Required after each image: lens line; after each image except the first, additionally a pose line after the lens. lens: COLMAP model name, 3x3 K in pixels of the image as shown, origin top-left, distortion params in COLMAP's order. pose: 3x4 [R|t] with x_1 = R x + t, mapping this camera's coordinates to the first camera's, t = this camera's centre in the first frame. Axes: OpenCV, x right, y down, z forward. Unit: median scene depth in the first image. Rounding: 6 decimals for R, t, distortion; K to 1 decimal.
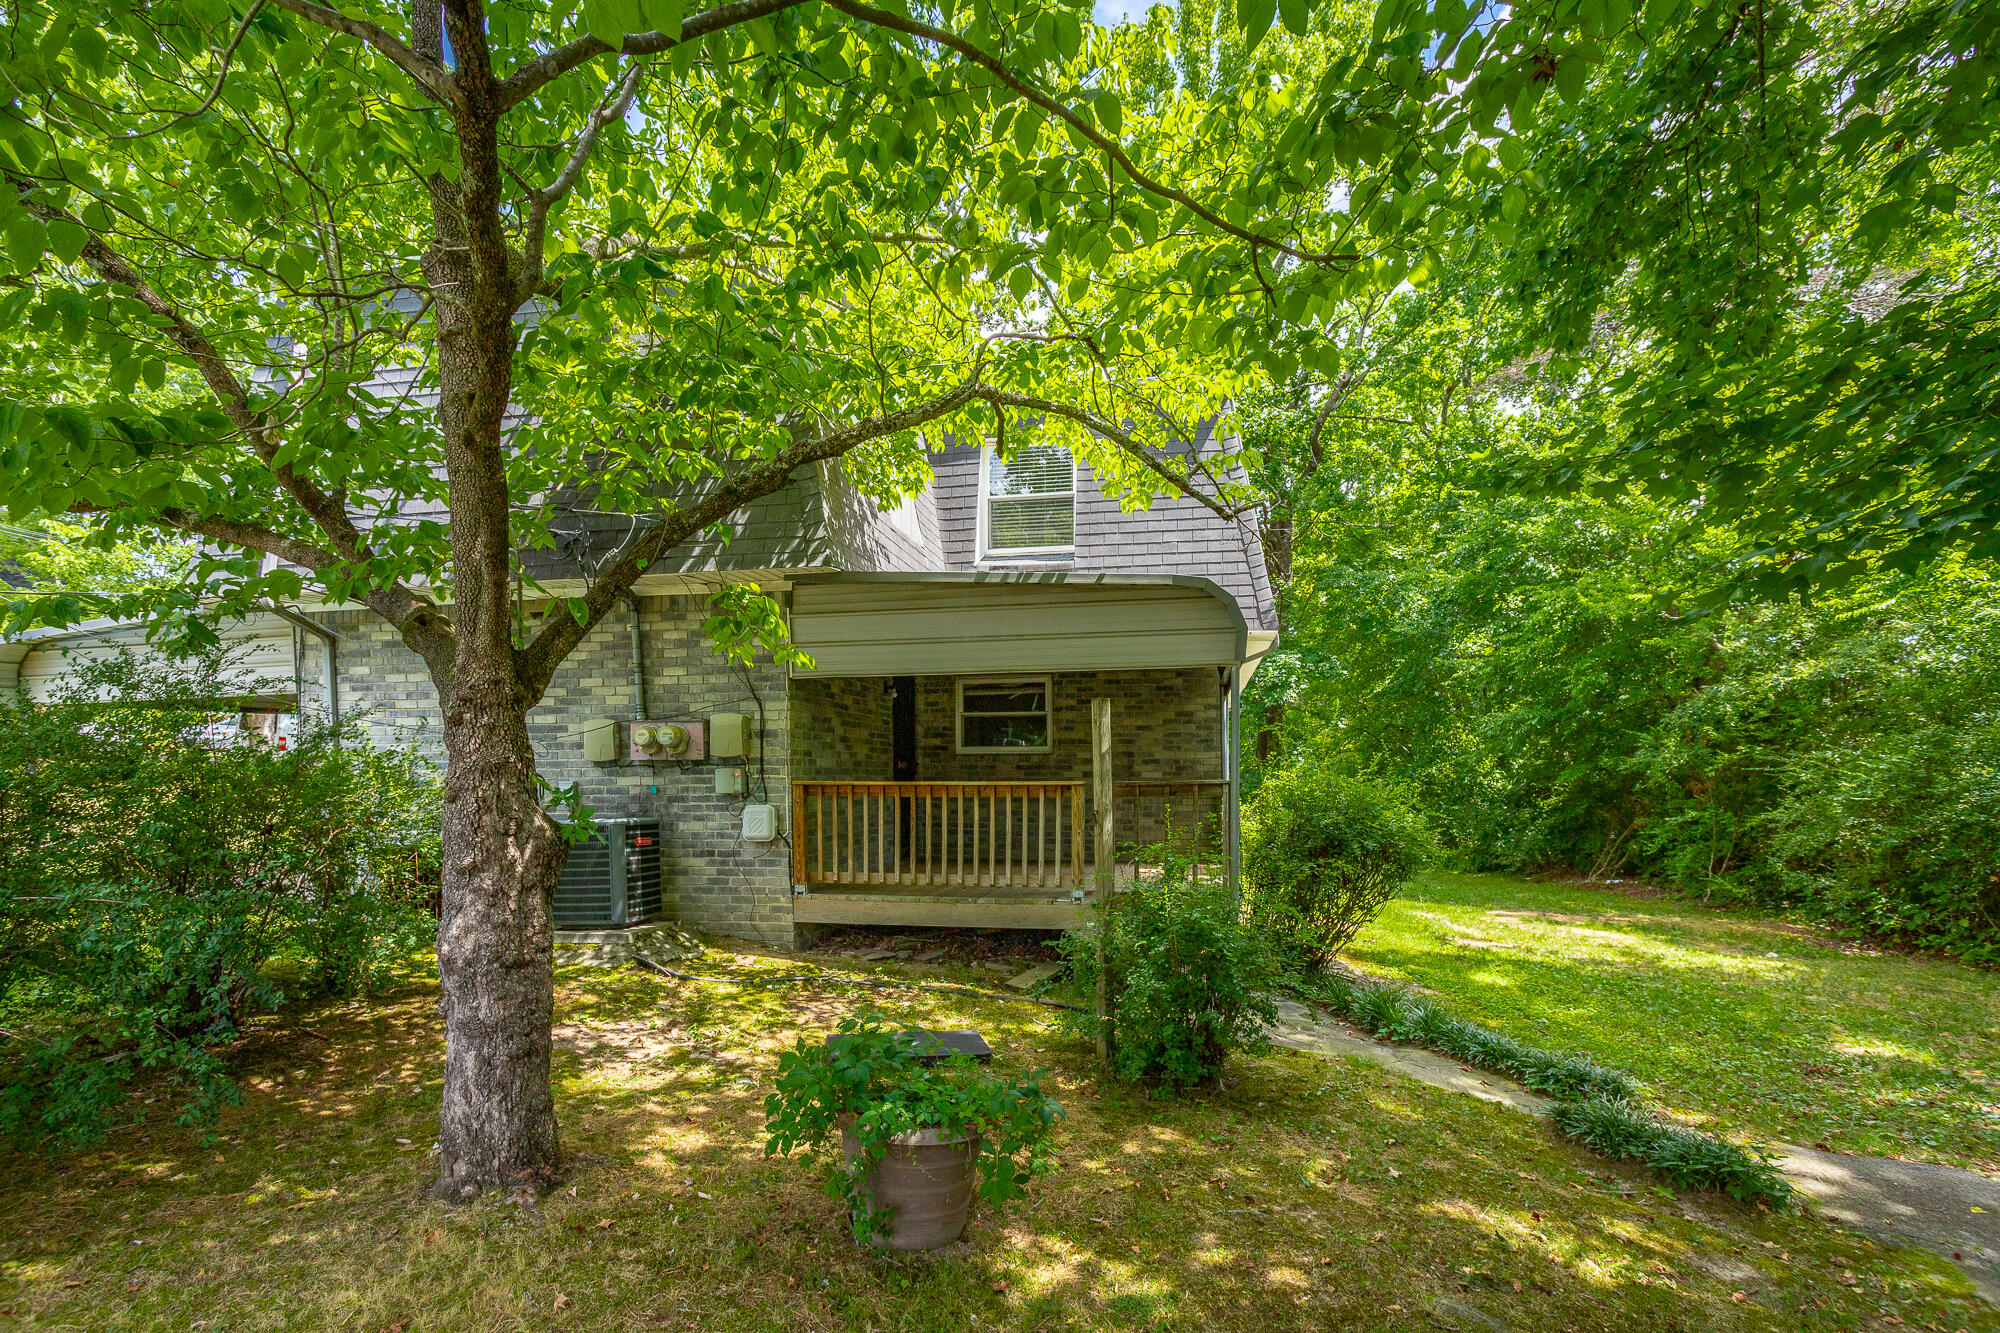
lens RADIAL K [[942.5, 0, 979.9], [0, 942.5, 750.3], [0, 0, 1]] dist [0.003468, 0.000500]
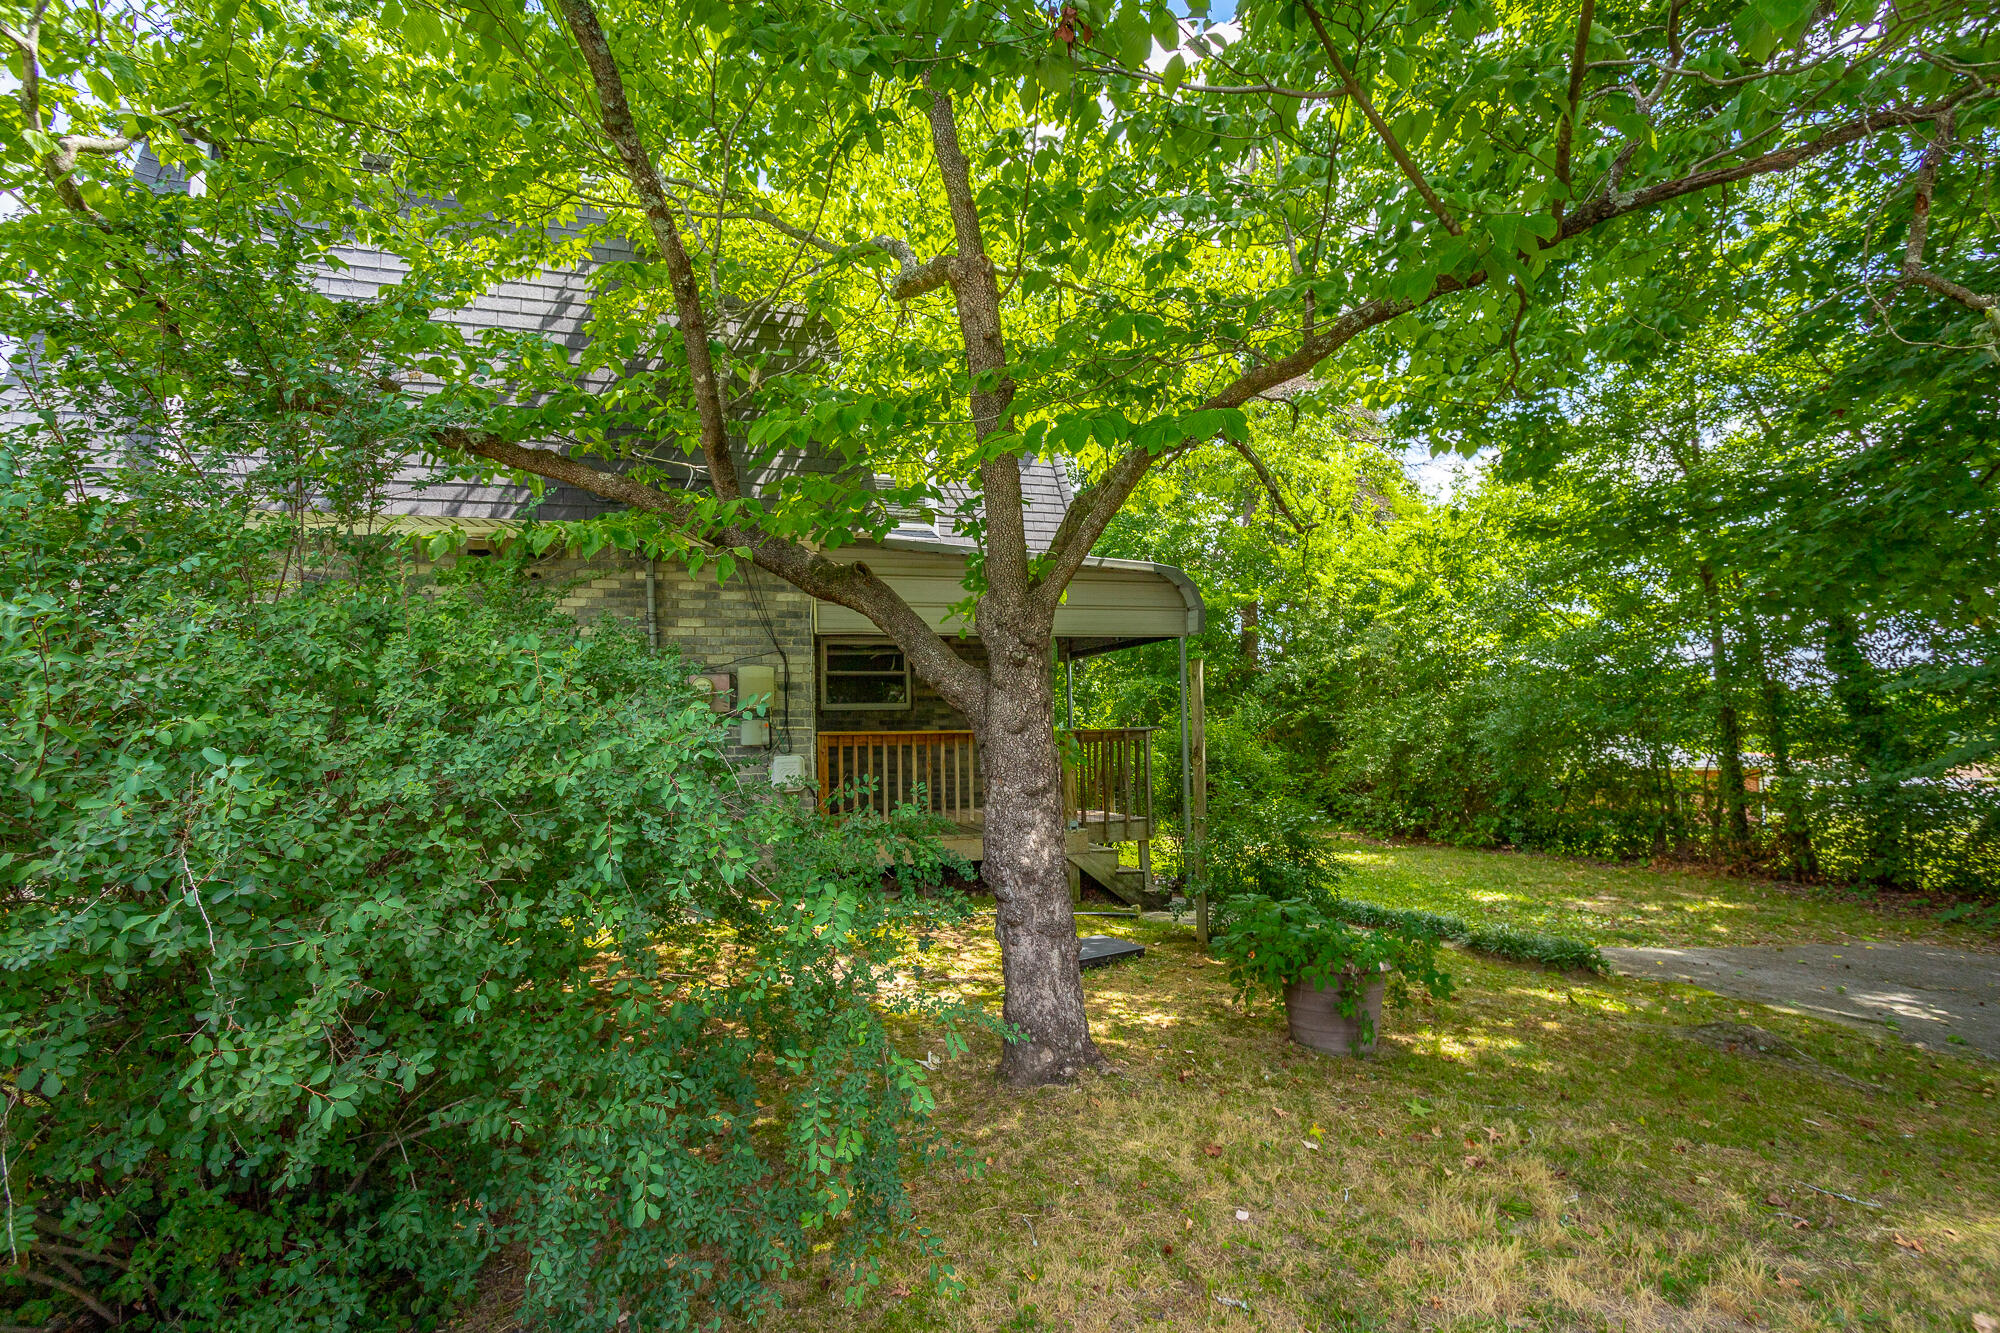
lens RADIAL K [[904.6, 0, 1008.9], [0, 904.6, 642.4], [0, 0, 1]] dist [0.000085, 0.000349]
pose [[0.892648, 0.030544, 0.449719, -0.459314], [0.005454, 0.996897, -0.078534, 0.013597], [-0.450722, 0.072556, 0.889711, 0.007800]]
